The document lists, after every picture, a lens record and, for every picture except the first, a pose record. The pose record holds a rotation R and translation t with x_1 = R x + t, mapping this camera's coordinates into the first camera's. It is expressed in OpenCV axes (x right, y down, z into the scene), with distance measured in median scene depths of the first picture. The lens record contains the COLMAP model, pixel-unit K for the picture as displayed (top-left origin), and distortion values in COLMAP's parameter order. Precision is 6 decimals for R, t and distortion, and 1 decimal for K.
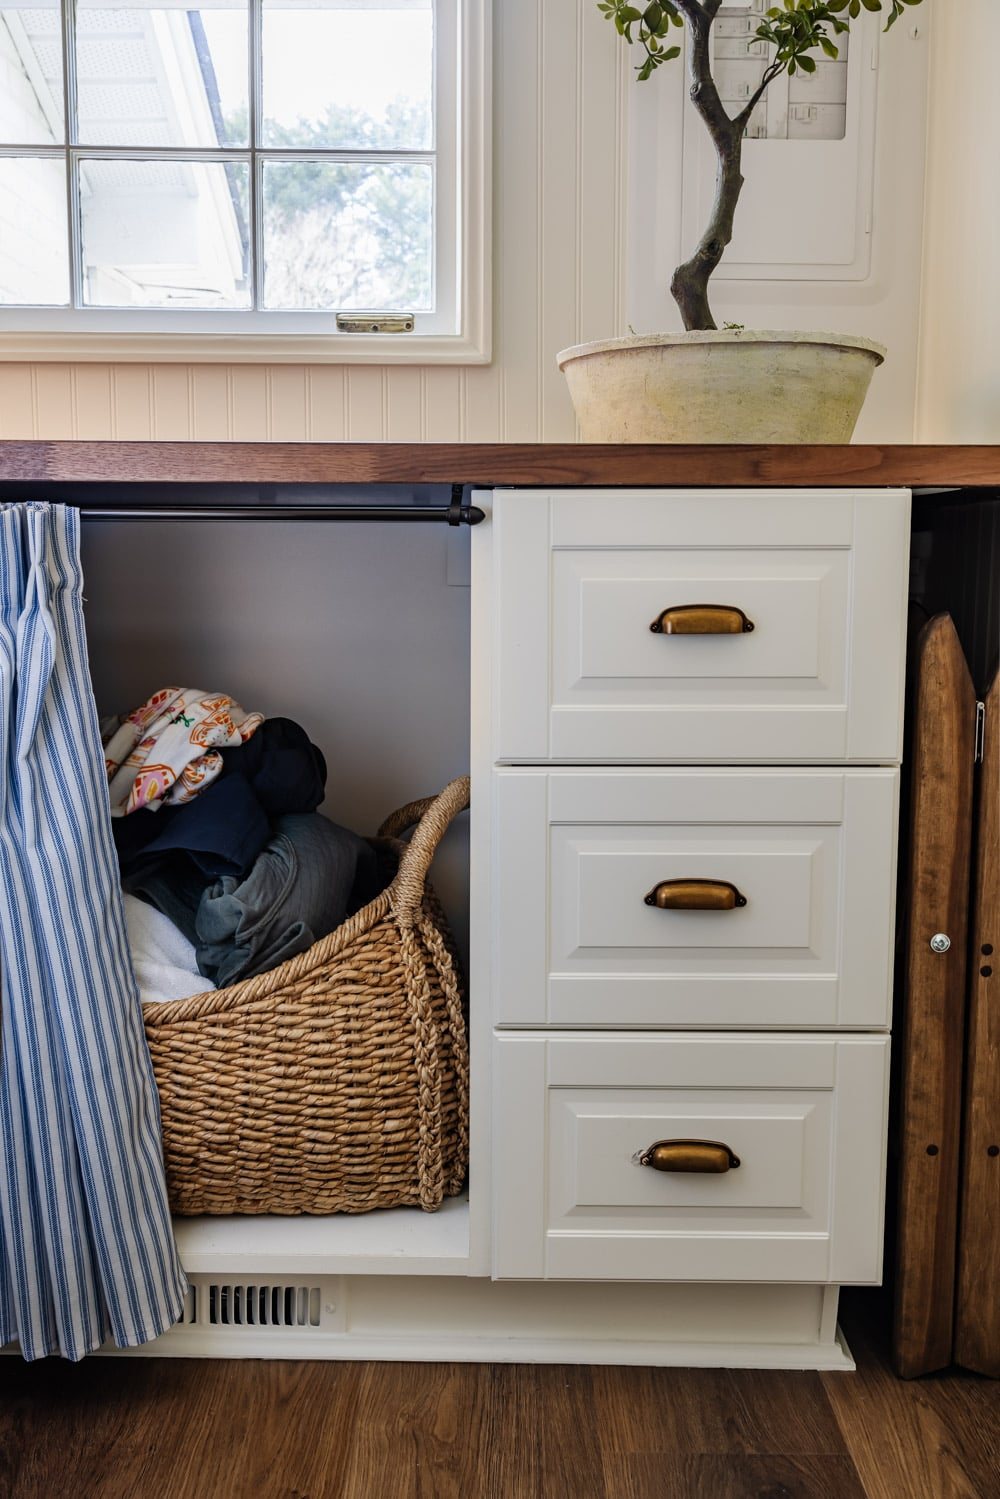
lens RADIAL K [[1486.3, 0, 500.0], [0, 1486.3, 749.5], [0, 0, 1]] dist [0.010728, -0.000640]
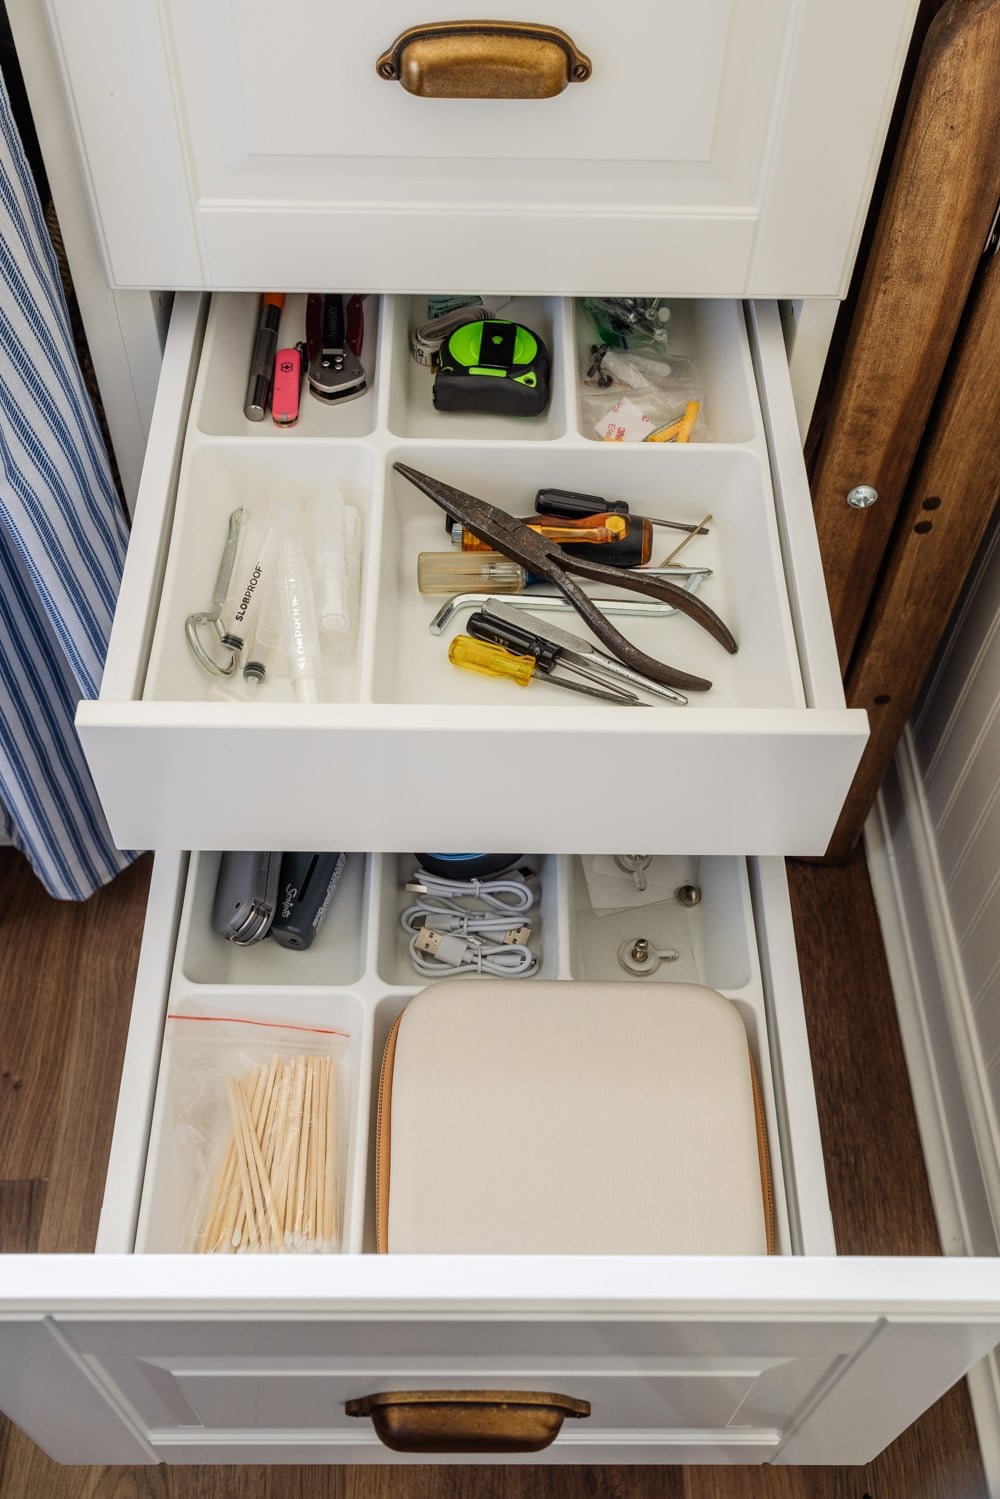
lens RADIAL K [[1534.0, 0, 500.0], [0, 1534.0, 749.5], [0, 0, 1]] dist [0.007565, 0.003471]
pose [[0.999689, 0.000589, 0.024922, 0.121179], [-0.018668, 0.680269, 0.732725, -0.281231], [-0.016522, -0.732962, 0.680069, 0.465584]]
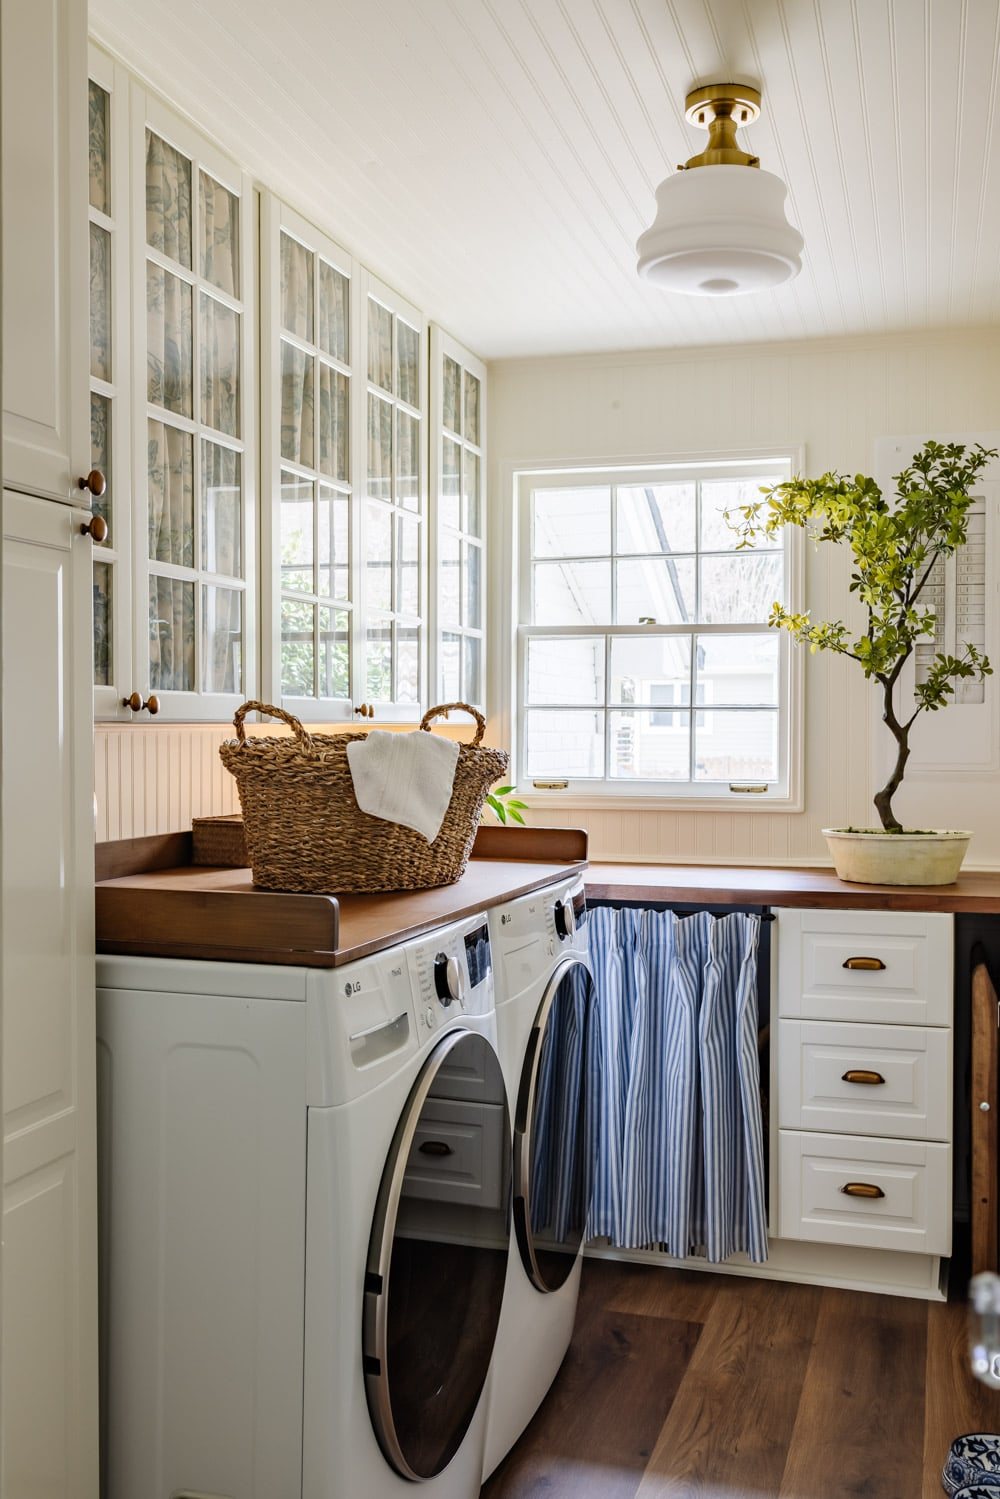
lens RADIAL K [[1492.0, 0, 500.0], [0, 1492.0, 749.5], [0, 0, 1]] dist [0.010267, 0.003344]
pose [[0.955819, 0.001974, -0.293949, 0.268771], [-0.037337, 0.992693, -0.114743, -0.124585], [0.291574, 0.120649, 0.948909, -1.473530]]
